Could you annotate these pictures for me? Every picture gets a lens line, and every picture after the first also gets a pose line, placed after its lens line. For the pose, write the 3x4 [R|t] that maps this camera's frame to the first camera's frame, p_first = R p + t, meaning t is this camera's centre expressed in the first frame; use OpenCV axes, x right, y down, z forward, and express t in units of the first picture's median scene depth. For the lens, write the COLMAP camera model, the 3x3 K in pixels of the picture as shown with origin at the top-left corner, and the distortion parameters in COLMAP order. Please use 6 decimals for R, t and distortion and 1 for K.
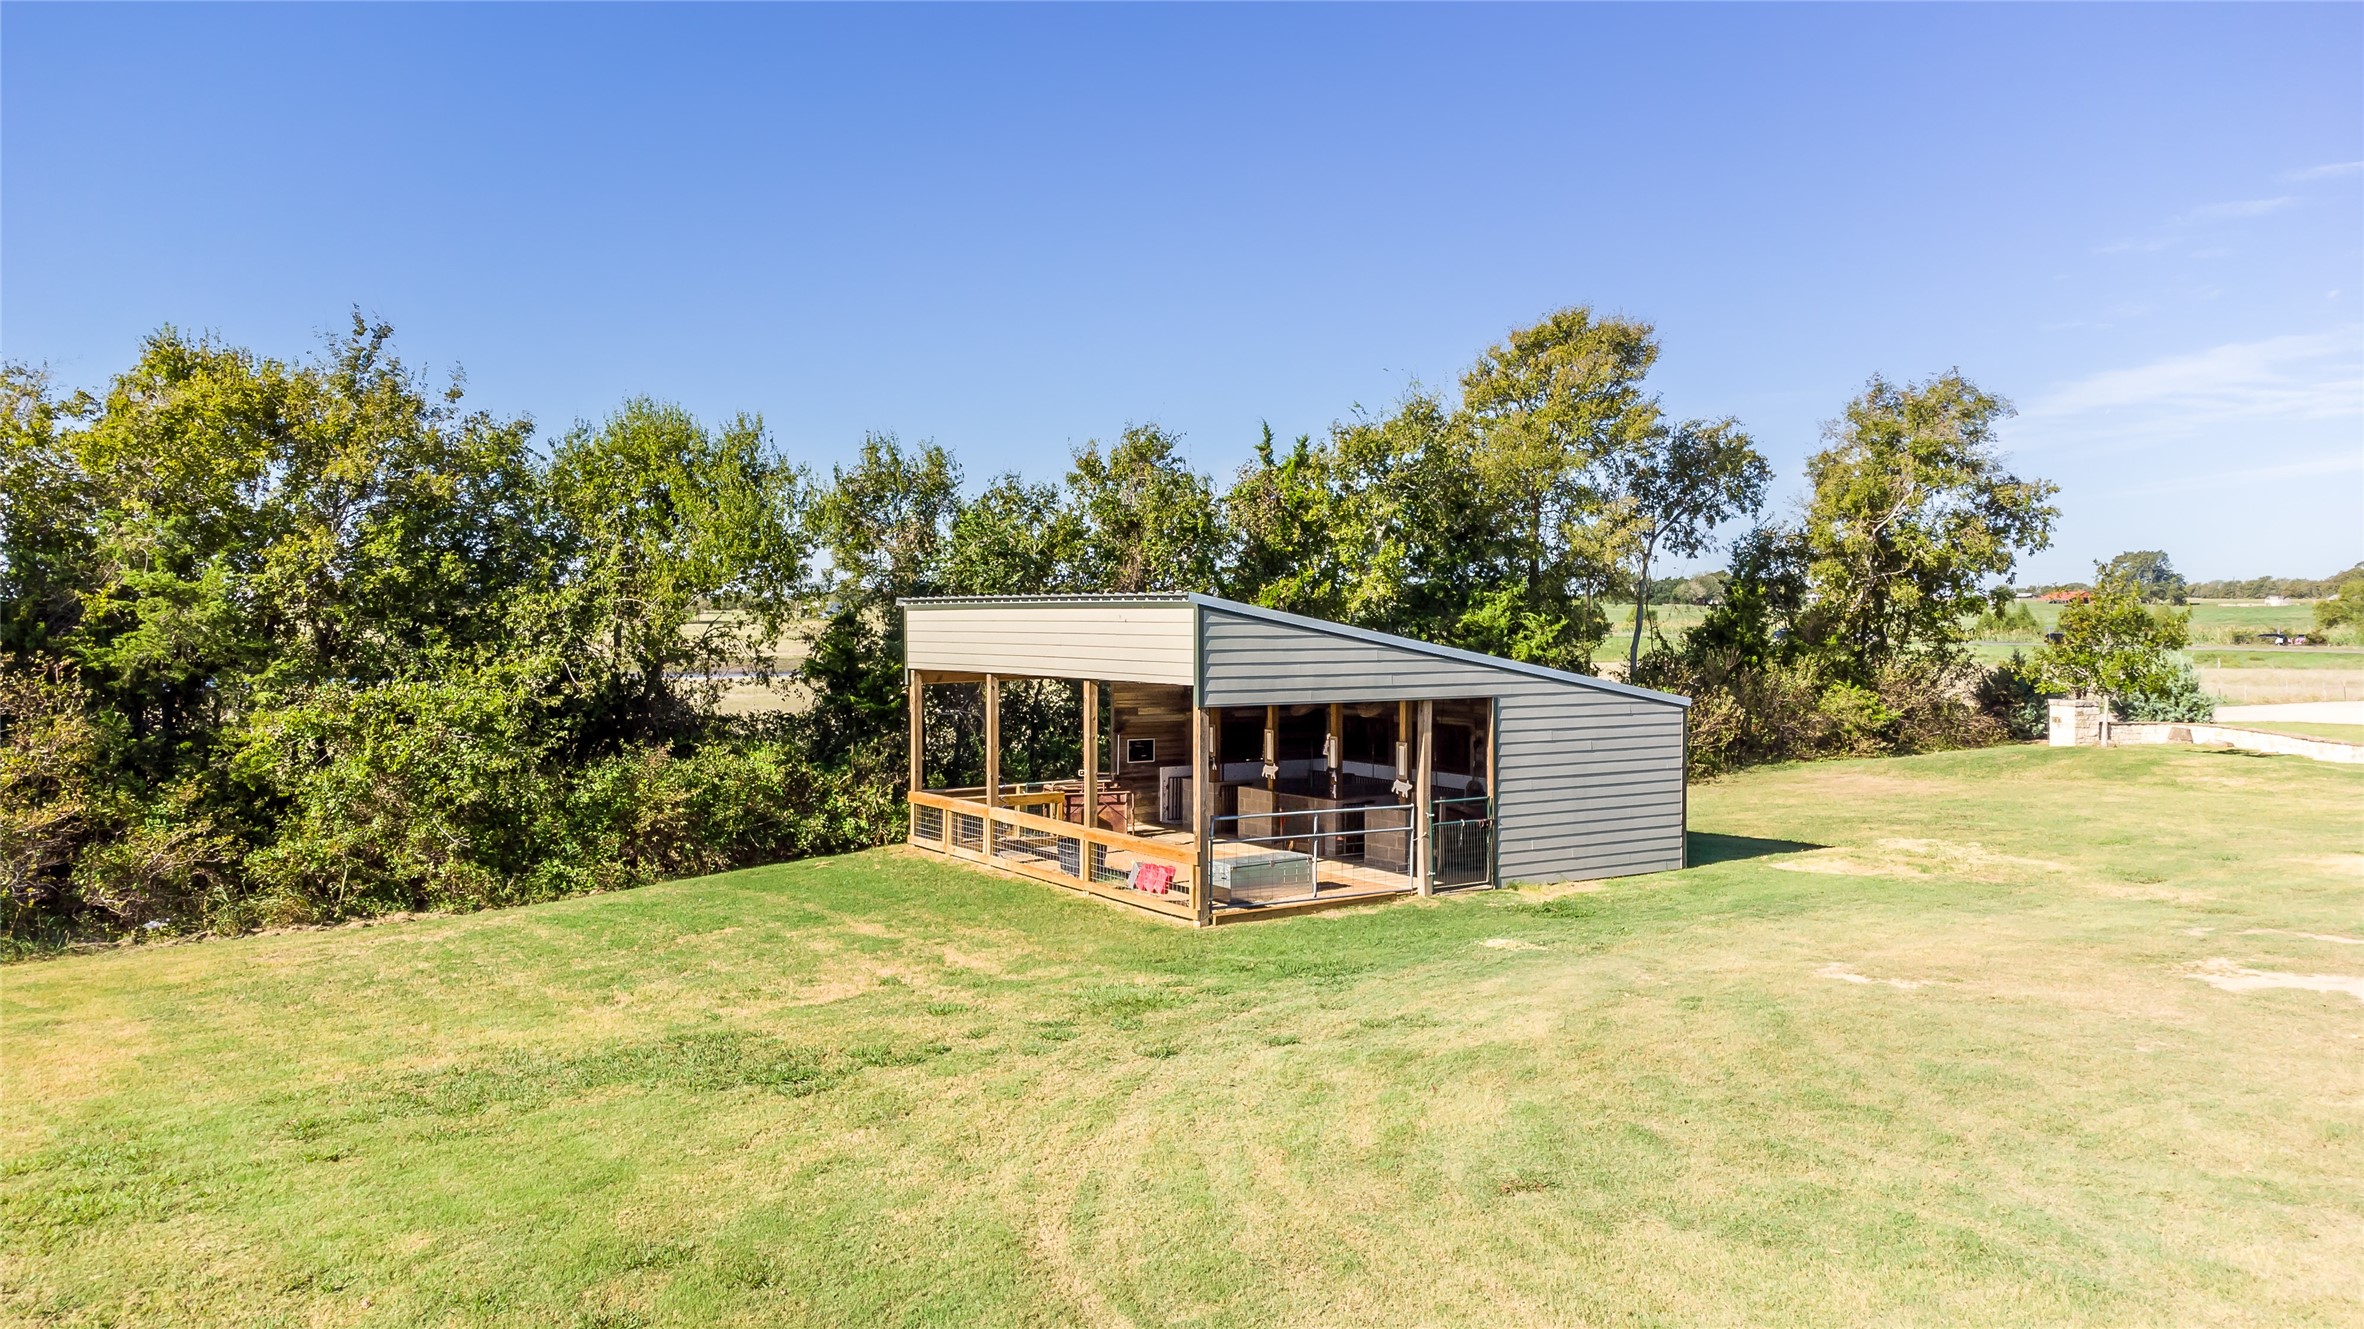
lens RADIAL K [[1798.9, 0, 1181.0], [0, 1798.9, 661.2], [0, 0, 1]] dist [0.035449, -0.001924]
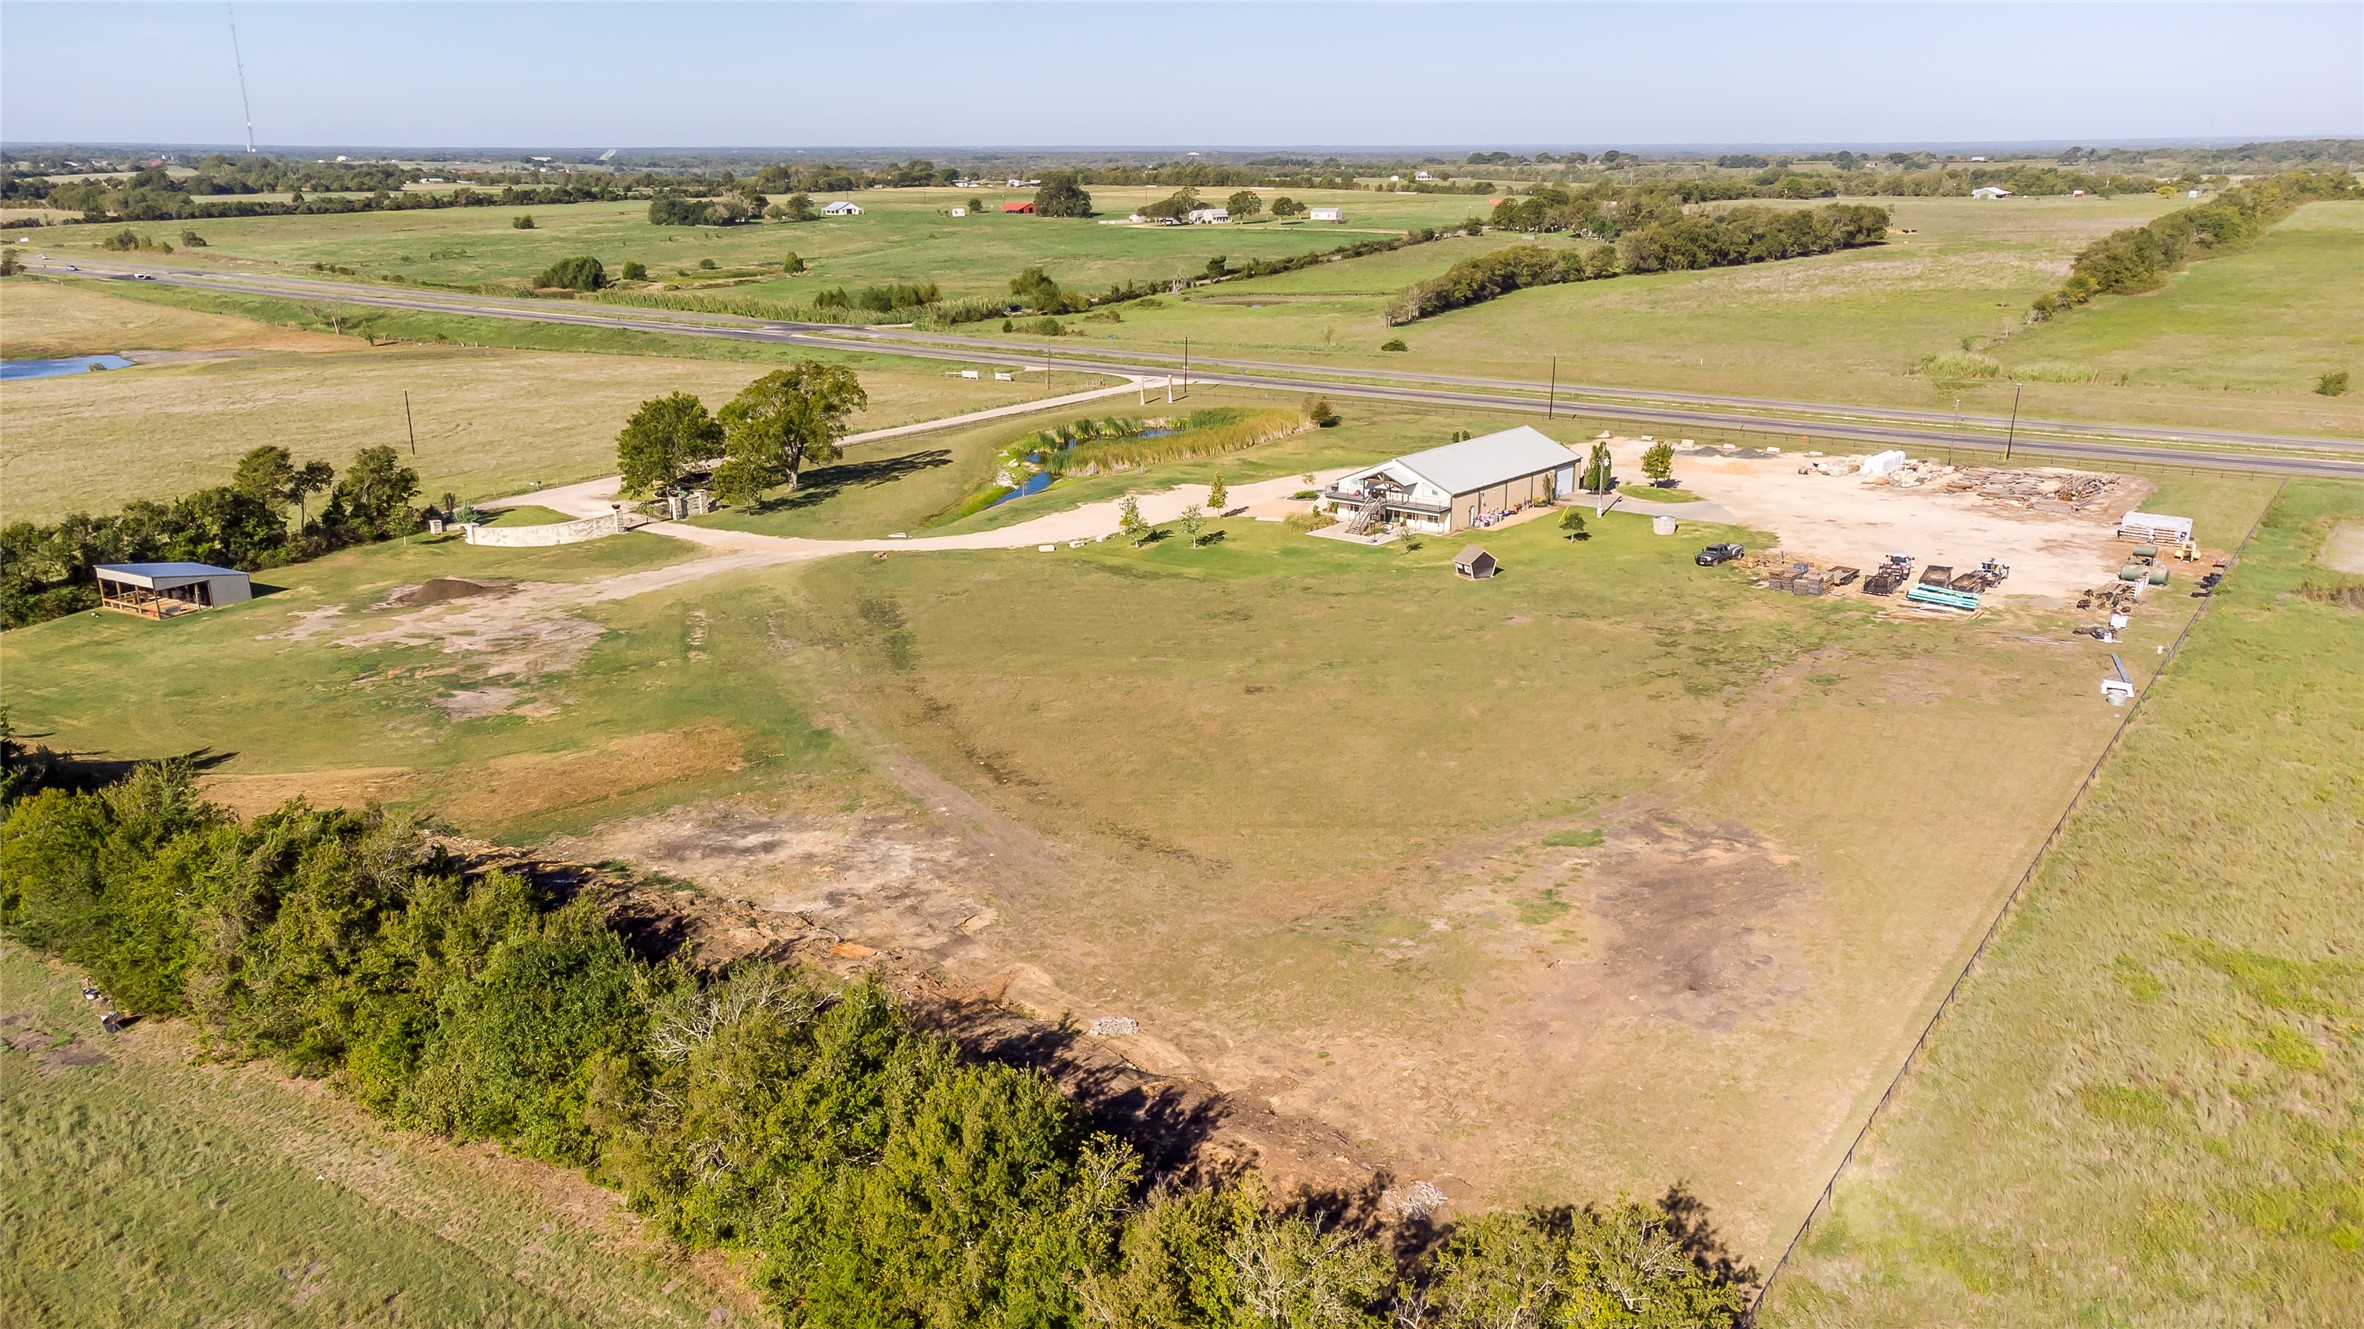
lens RADIAL K [[1798.9, 0, 1173.1], [0, 1798.9, 658.5], [0, 0, 1]] dist [0.035449, -0.001924]
pose [[0.910042, -0.115535, 0.398088, 0.385435], [0.006892, 0.964456, 0.264153, -0.779553], [-0.414458, -0.237647, 0.878492, -3.452014]]
